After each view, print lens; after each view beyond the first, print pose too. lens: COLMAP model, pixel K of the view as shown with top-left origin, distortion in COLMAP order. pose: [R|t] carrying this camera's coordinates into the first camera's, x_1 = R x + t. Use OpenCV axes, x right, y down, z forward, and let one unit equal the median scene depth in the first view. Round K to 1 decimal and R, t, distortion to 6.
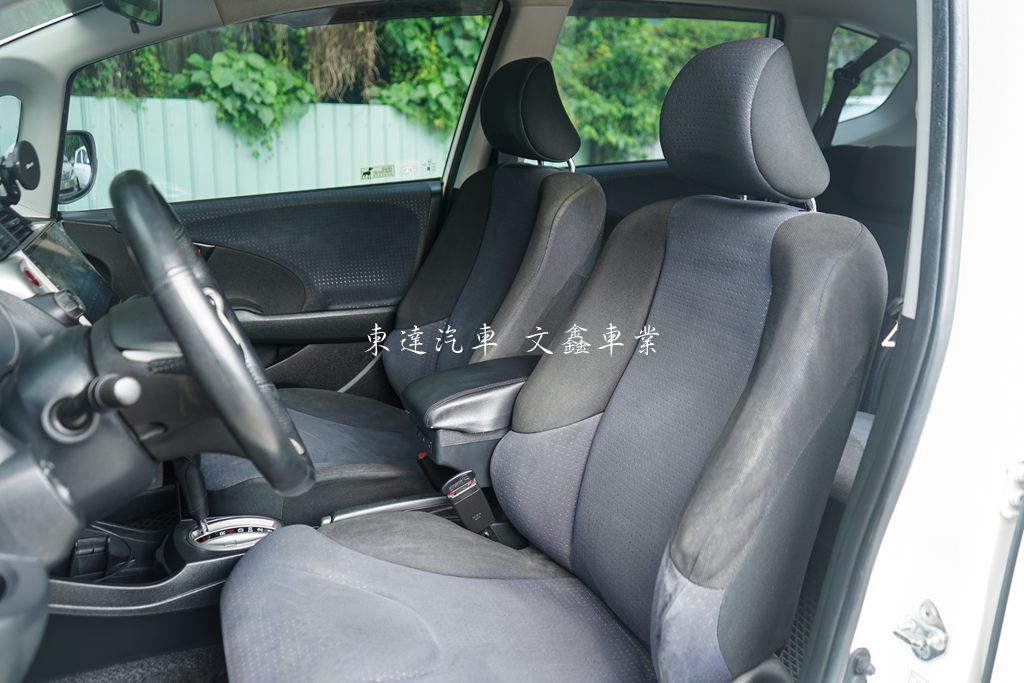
lens RADIAL K [[917.9, 0, 512.0], [0, 917.9, 341.5], [0, 0, 1]] dist [0.000556, -0.002596]
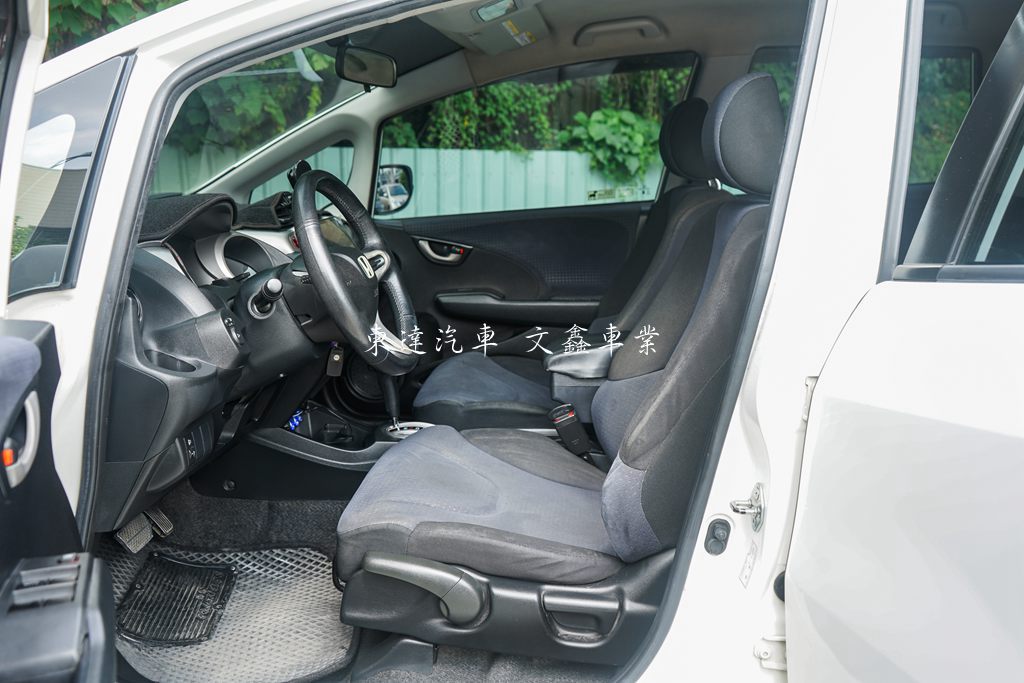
lens RADIAL K [[899.7, 0, 512.0], [0, 899.7, 341.5], [0, 0, 1]] dist [-0.006192, 0.000821]
pose [[0.895164, 0.072119, -0.439864, 0.109306], [-0.096085, 0.994845, -0.032428, 0.024444], [0.435258, 0.071292, 0.897479, -0.052733]]
